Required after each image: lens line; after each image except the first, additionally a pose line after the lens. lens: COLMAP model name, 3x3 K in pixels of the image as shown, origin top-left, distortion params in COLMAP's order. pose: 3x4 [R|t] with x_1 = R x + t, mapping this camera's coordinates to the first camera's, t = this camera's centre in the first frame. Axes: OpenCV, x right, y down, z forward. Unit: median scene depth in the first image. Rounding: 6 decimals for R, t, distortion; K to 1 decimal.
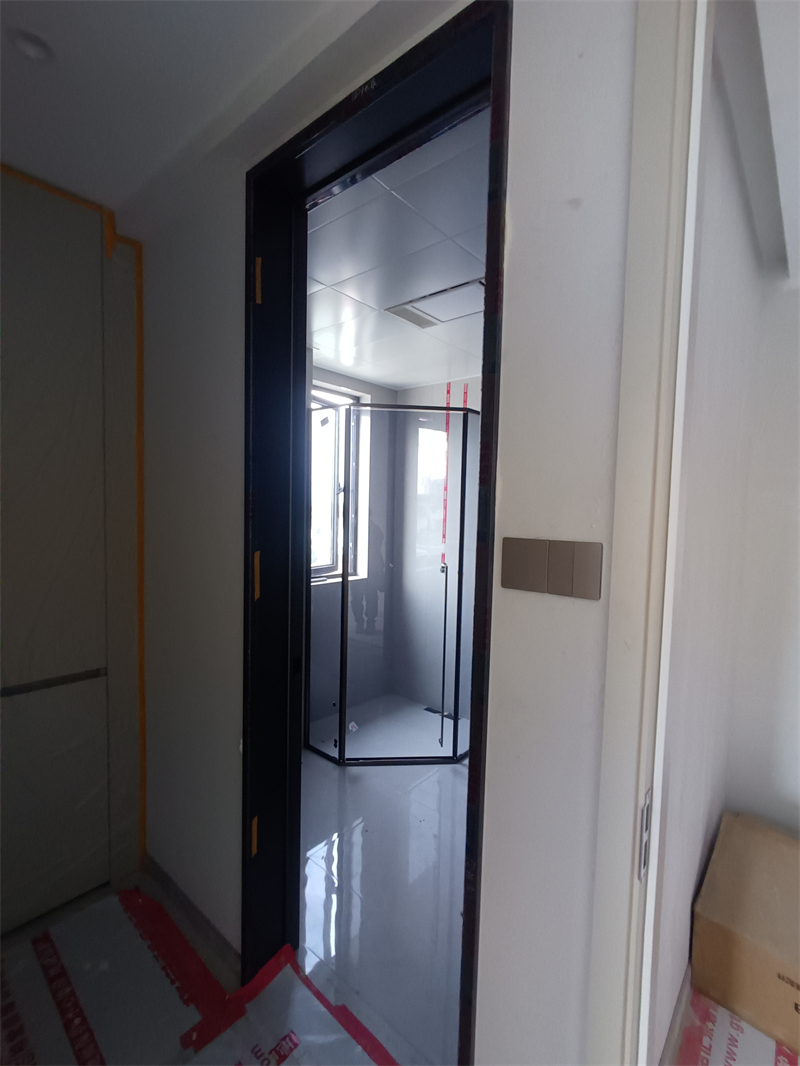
lens RADIAL K [[490.1, 0, 406.0], [0, 490.1, 535.4], [0, 0, 1]] dist [-0.007947, 0.005559]
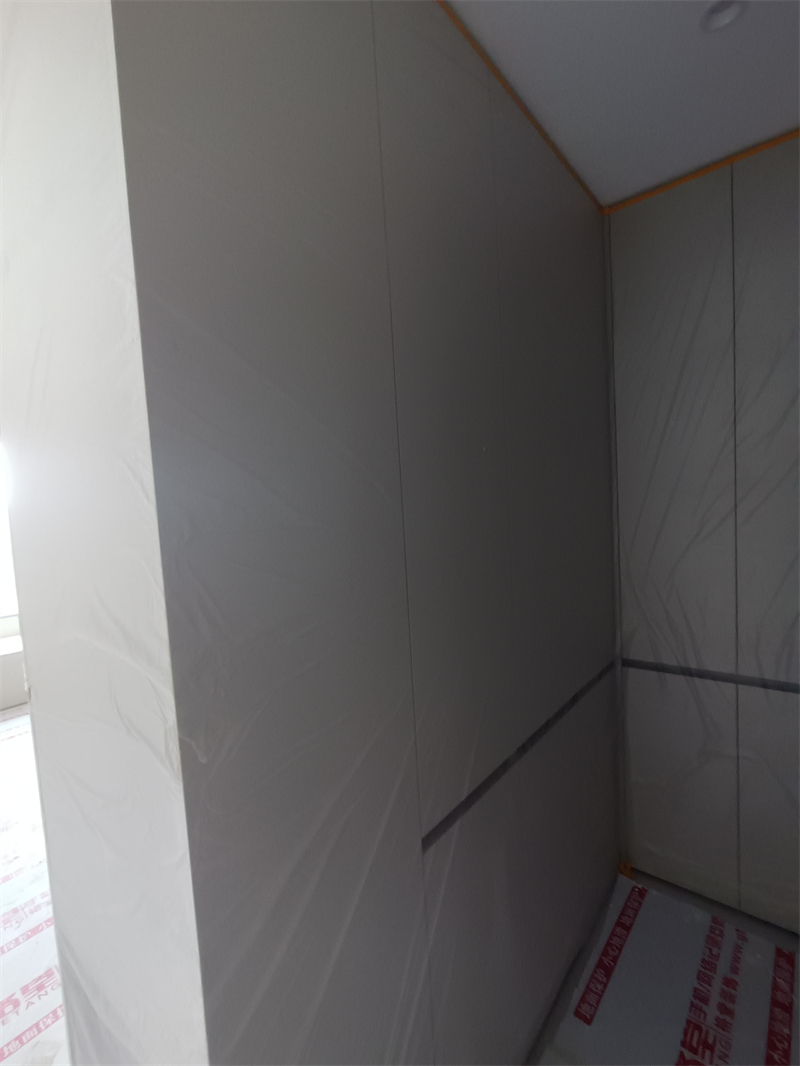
lens RADIAL K [[490.1, 0, 404.7], [0, 490.1, 535.2], [0, 0, 1]] dist [-0.007947, 0.005559]
pose [[0.016294, 0.037878, -0.999150, 0.135677], [0.004137, 0.999271, 0.037950, -0.018762], [0.999859, -0.004752, 0.016126, 0.229965]]
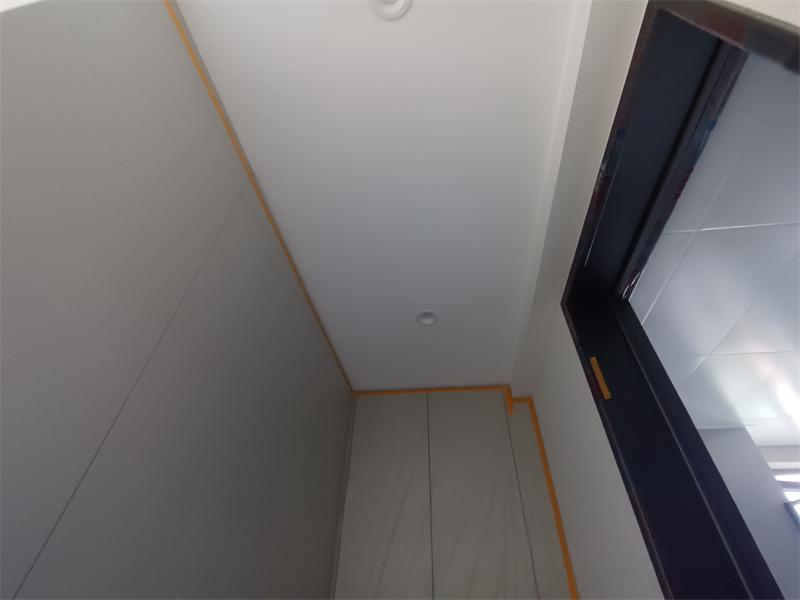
lens RADIAL K [[367.8, 0, 400.9], [0, 367.8, 305.8], [0, 0, 1]] dist [-0.007947, 0.005559]
pose [[0.537479, -0.566245, -0.624886, 0.012596], [-0.056599, 0.715127, -0.696700, -0.080588], [0.841376, 0.409829, 0.352316, 0.288568]]
